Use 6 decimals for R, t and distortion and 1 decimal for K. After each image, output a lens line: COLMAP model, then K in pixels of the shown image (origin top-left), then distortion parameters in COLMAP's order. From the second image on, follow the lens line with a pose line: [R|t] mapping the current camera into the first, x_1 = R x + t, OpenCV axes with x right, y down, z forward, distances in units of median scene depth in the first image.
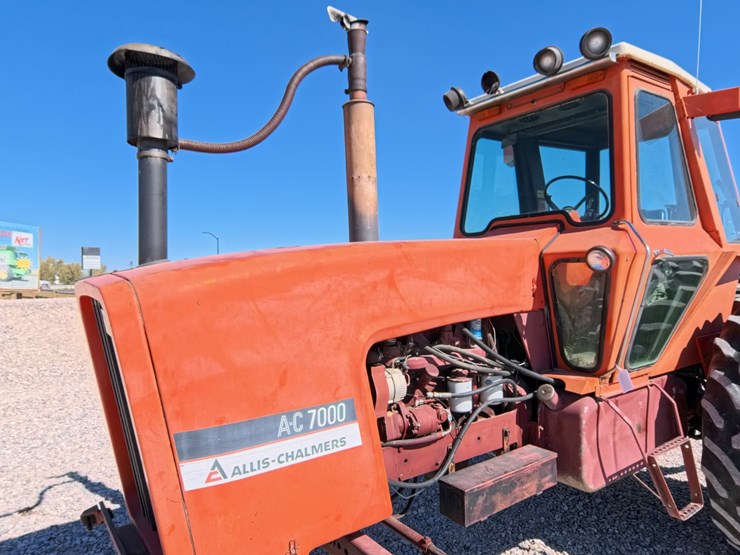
lens RADIAL K [[505.8, 0, 369.3], [0, 505.8, 280.2], [0, 0, 1]] dist [0.030650, -0.019521]
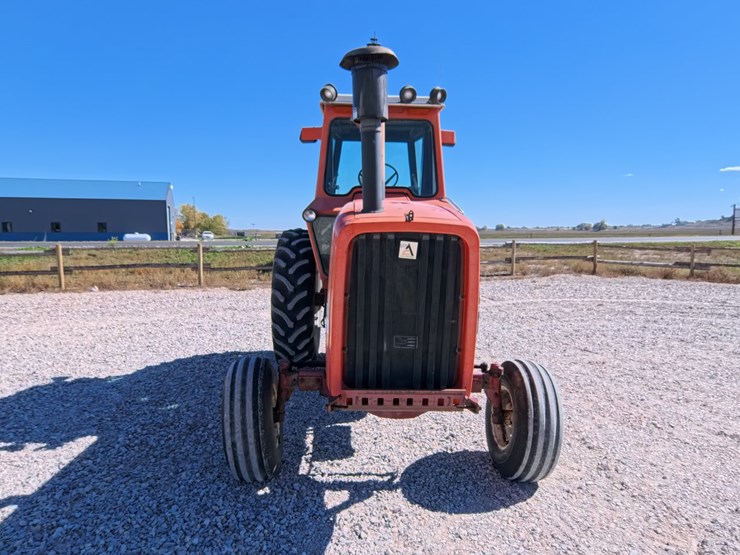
lens RADIAL K [[505.8, 0, 369.3], [0, 505.8, 280.2], [0, 0, 1]] dist [0.030650, -0.019521]
pose [[0.554079, -0.066347, 0.829816, -1.311631], [-0.007197, 0.996400, 0.084472, 0.034159], [-0.832433, -0.052776, 0.551607, 0.196336]]
